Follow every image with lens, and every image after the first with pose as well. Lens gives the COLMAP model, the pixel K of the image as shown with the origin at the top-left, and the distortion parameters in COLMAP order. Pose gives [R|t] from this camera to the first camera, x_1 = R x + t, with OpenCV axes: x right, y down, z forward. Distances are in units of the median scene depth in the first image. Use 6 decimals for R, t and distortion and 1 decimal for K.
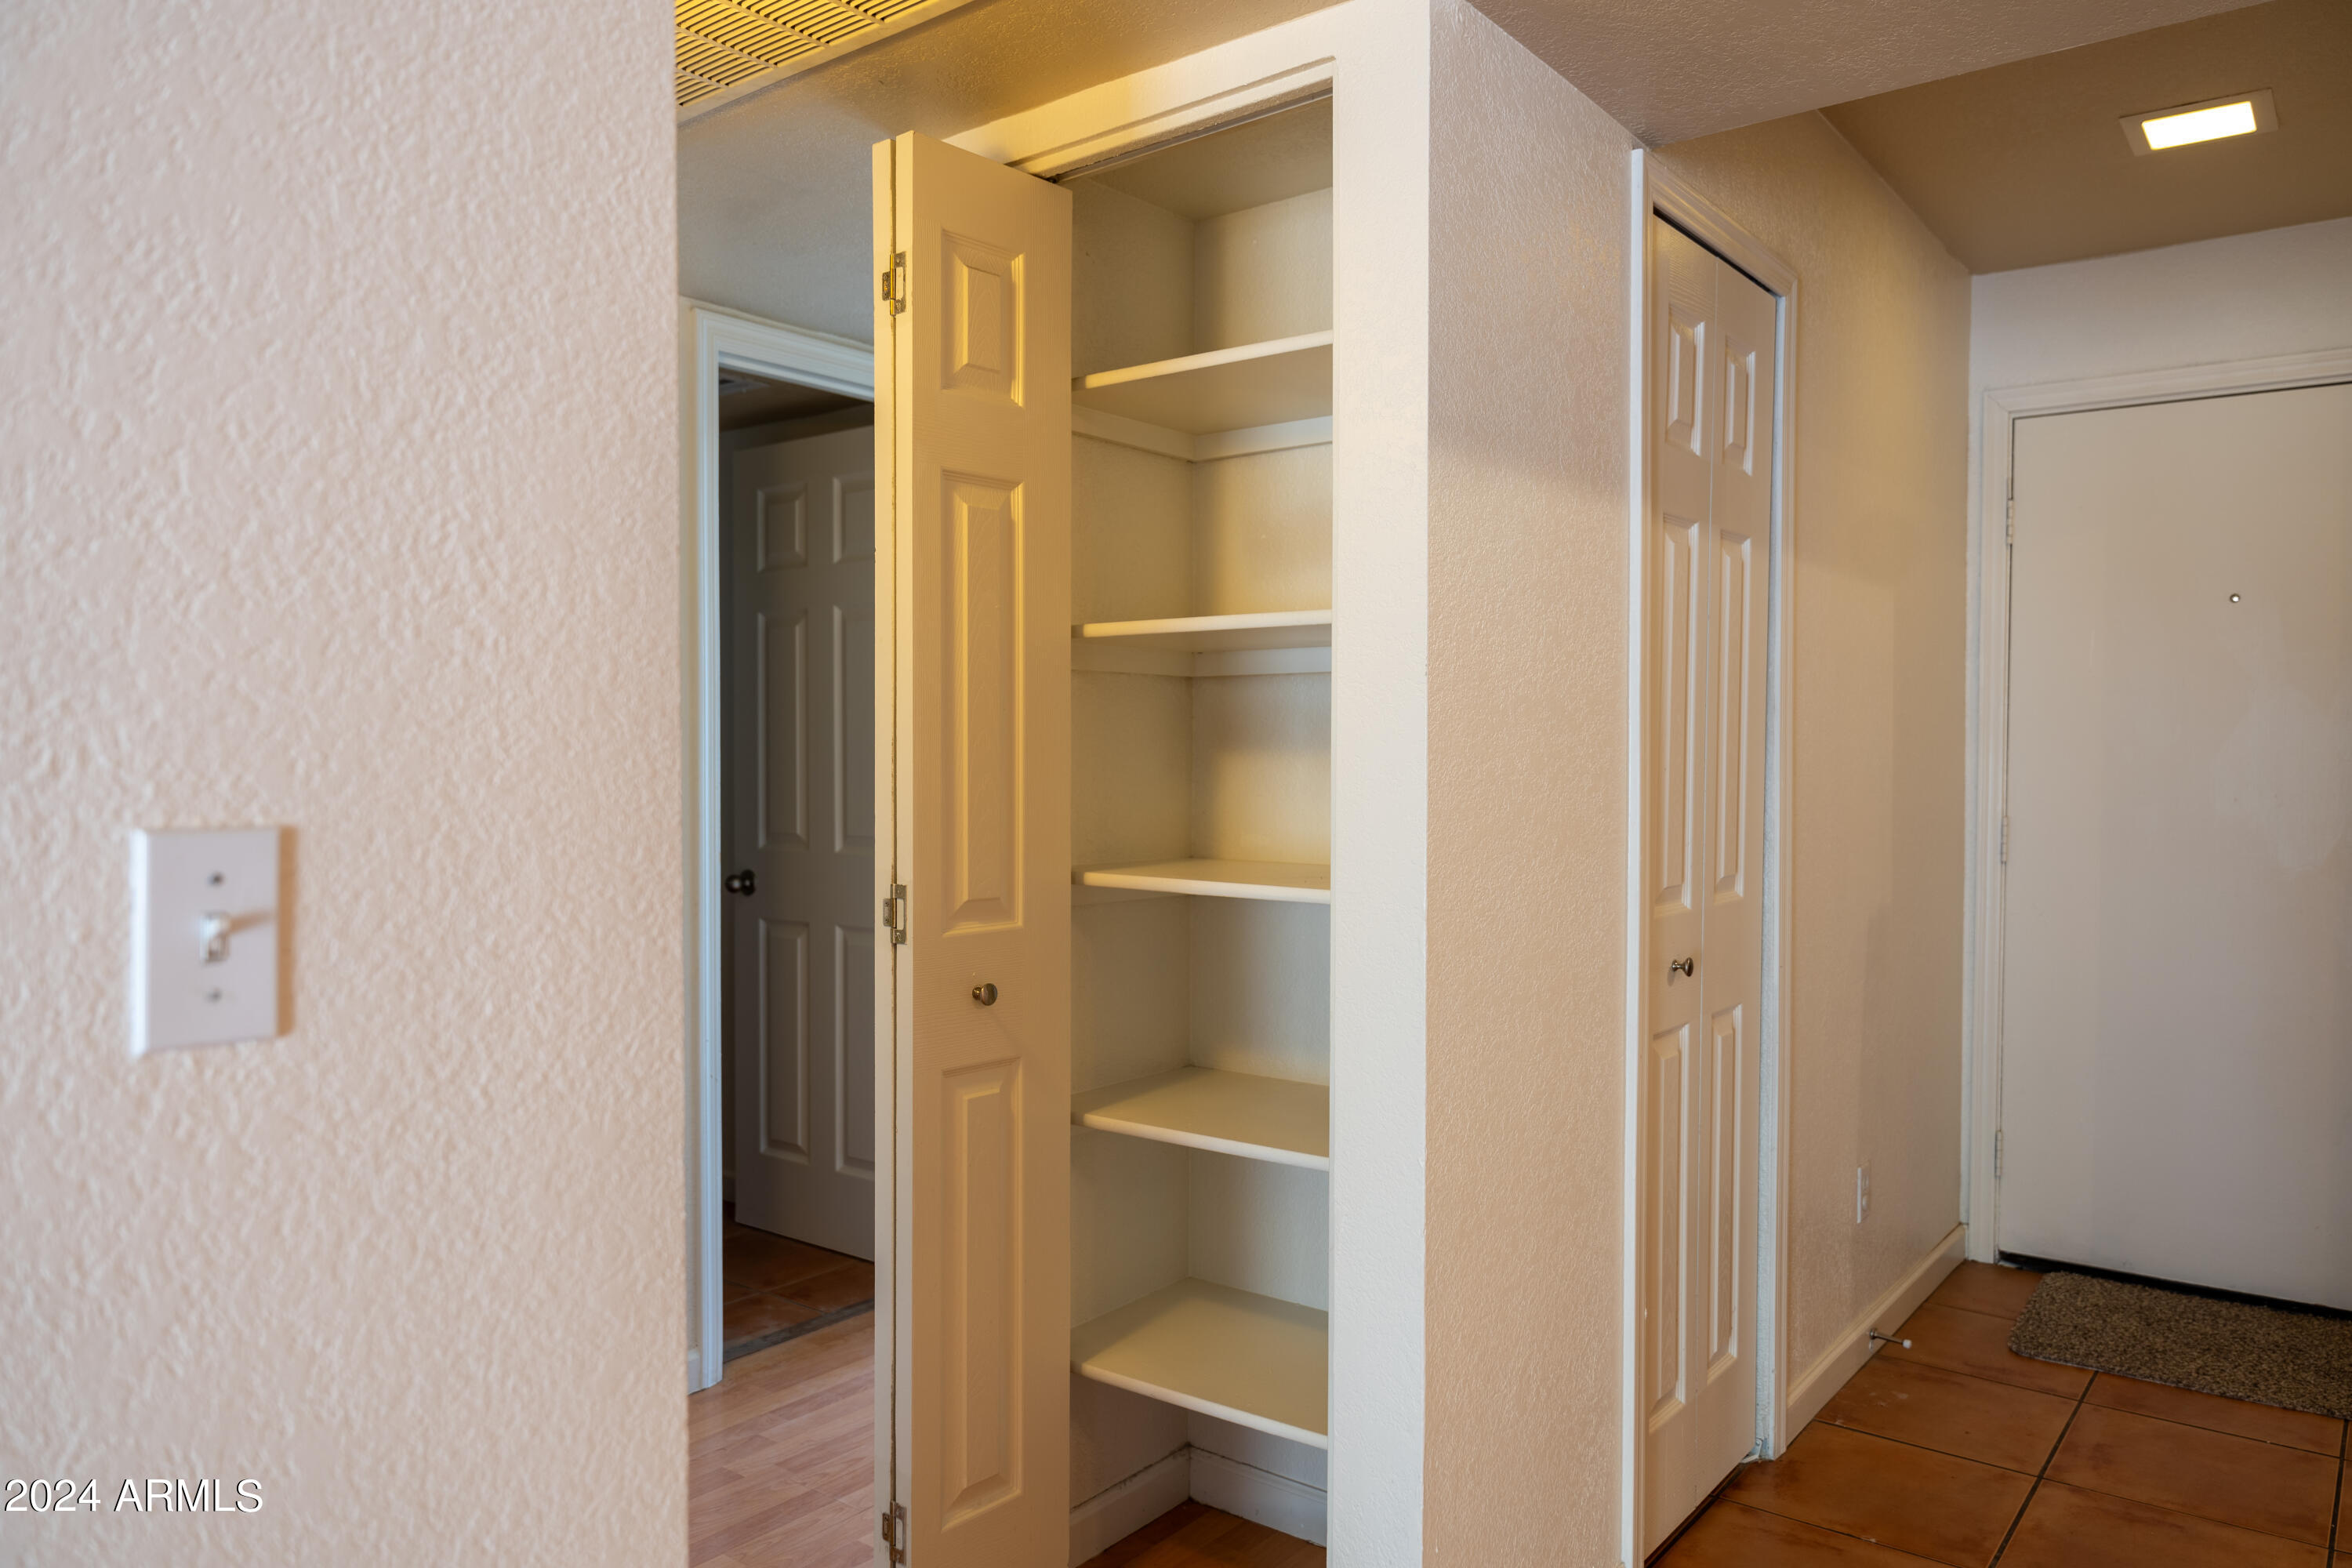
lens RADIAL K [[1615.2, 0, 1181.8], [0, 1615.2, 779.0], [0, 0, 1]] dist [0.001174, -0.019130]
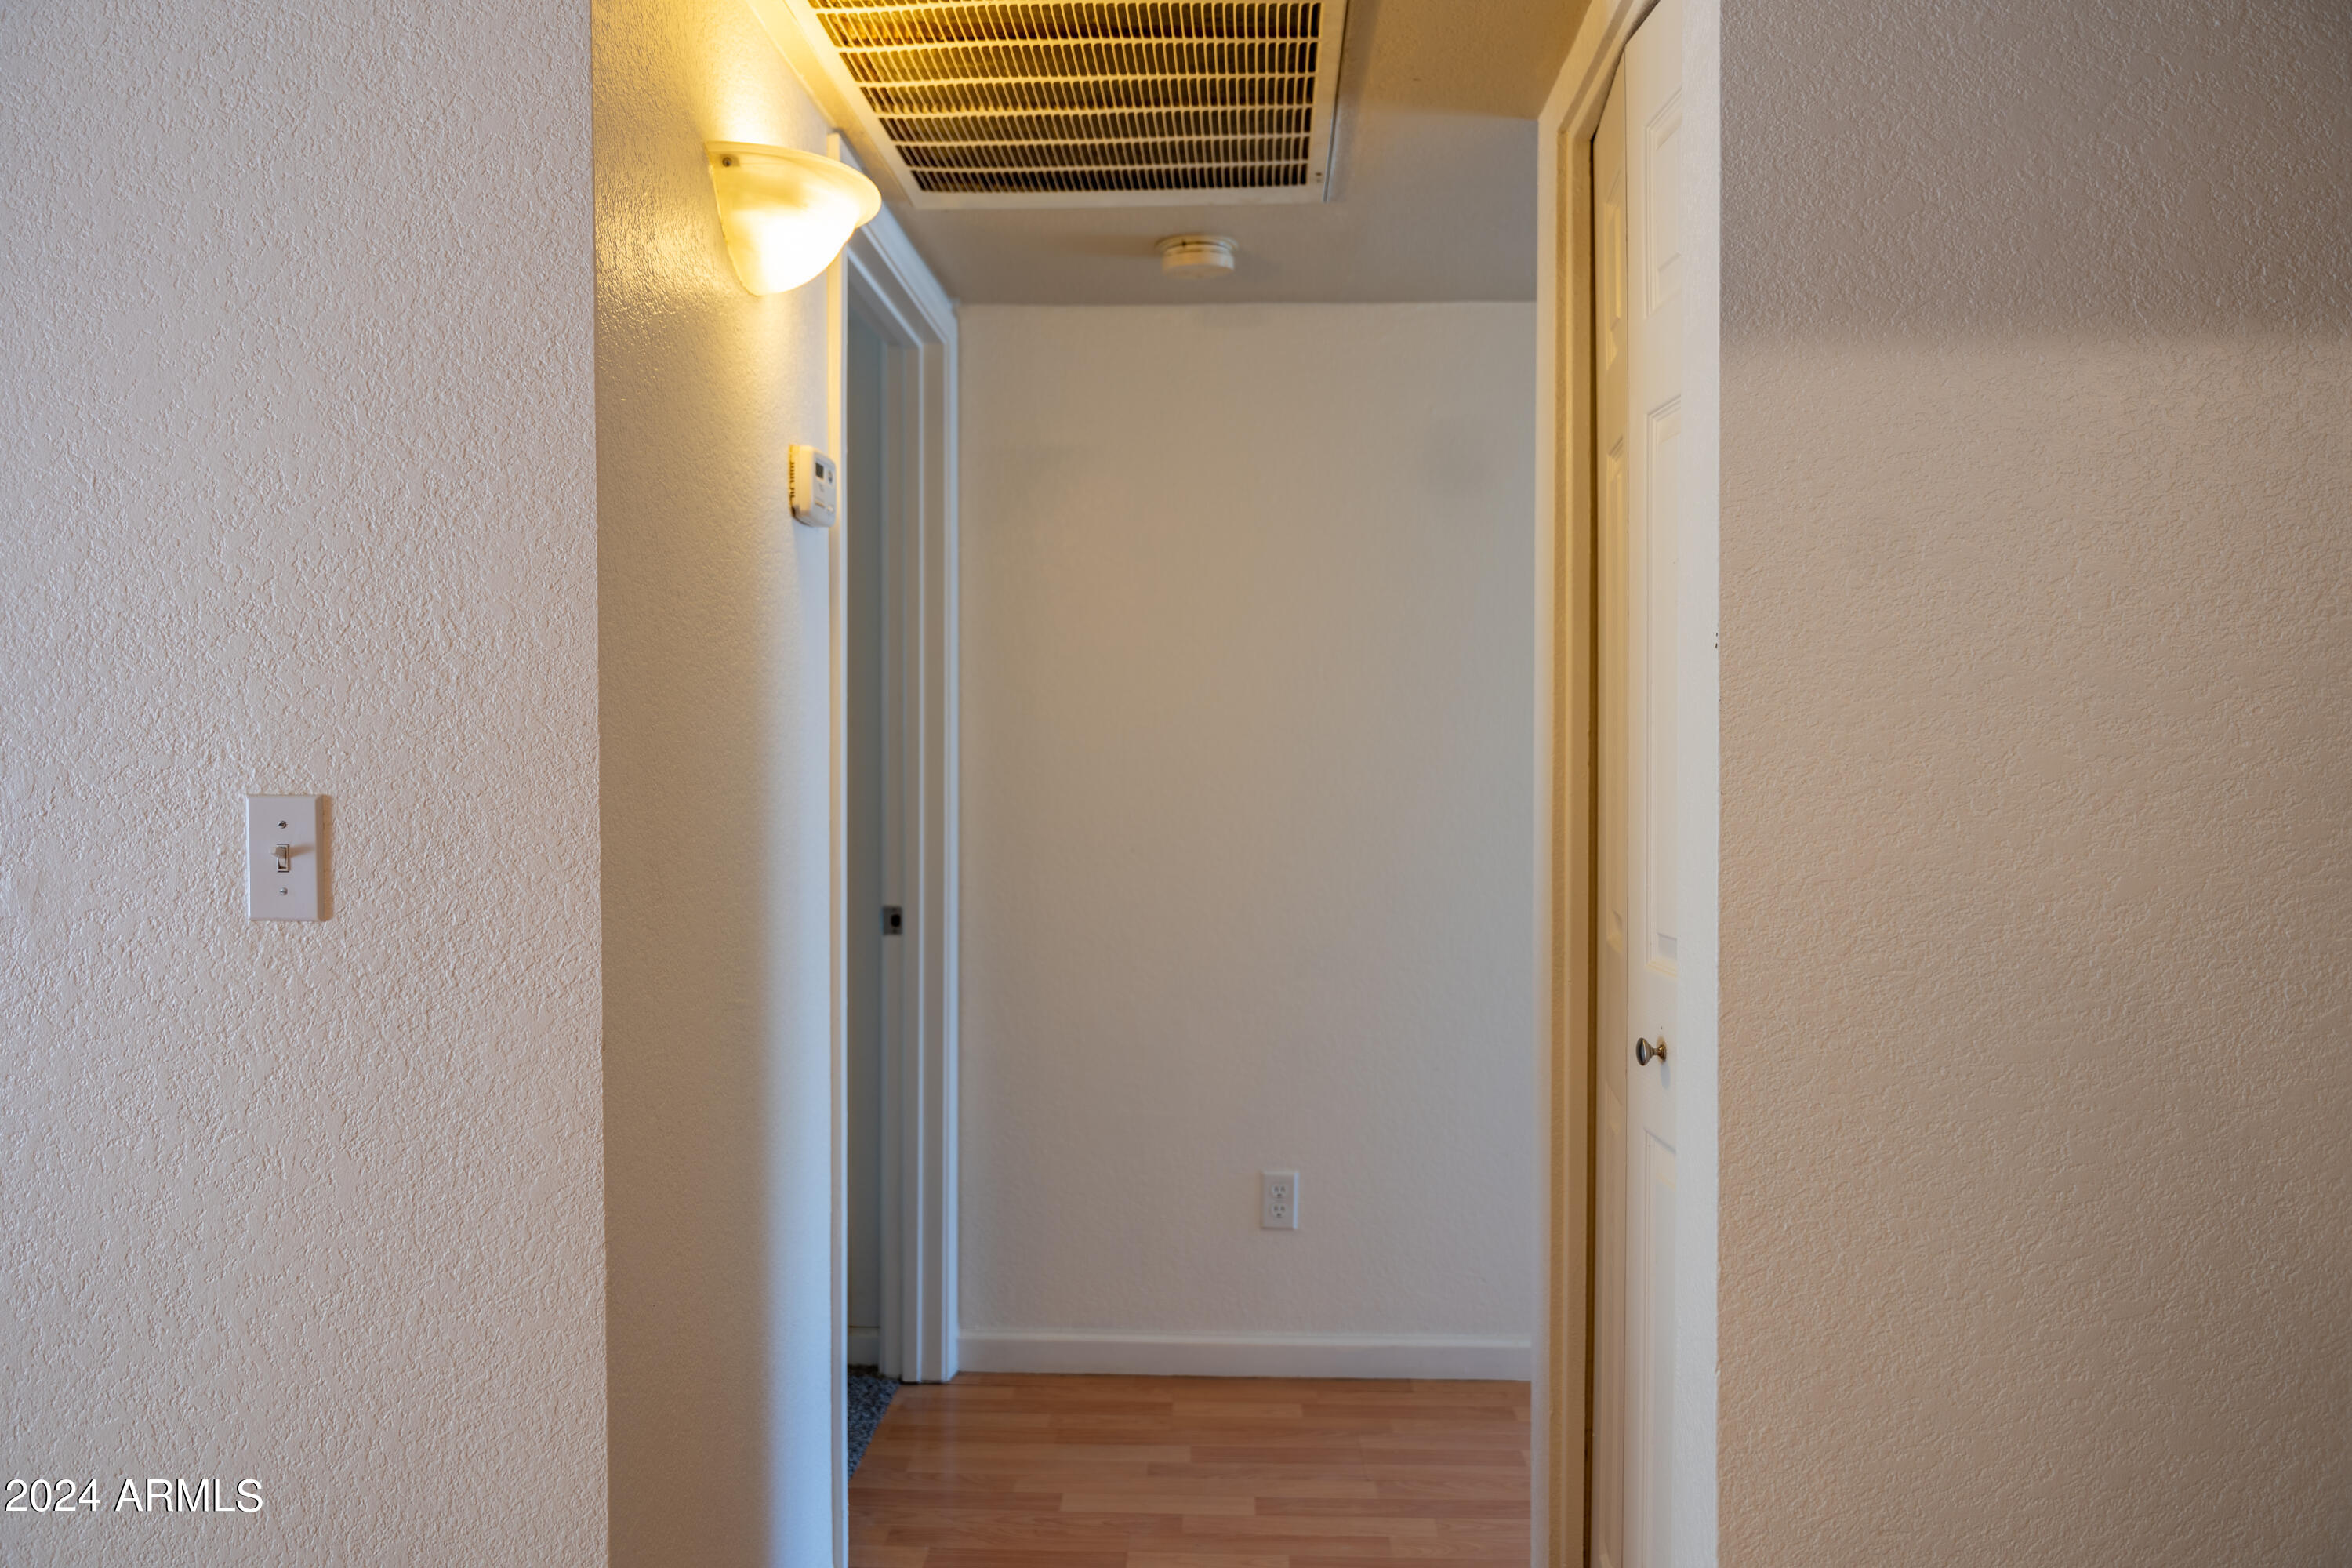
lens RADIAL K [[1573.7, 0, 1176.7], [0, 1573.7, 789.9], [0, 0, 1]] dist [0.007911, -0.023555]
pose [[0.589756, 0.012407, -0.807486, 1.244498], [-0.011883, 0.999907, 0.006685, 0.001900], [0.807494, 0.005653, 0.589849, 0.720332]]
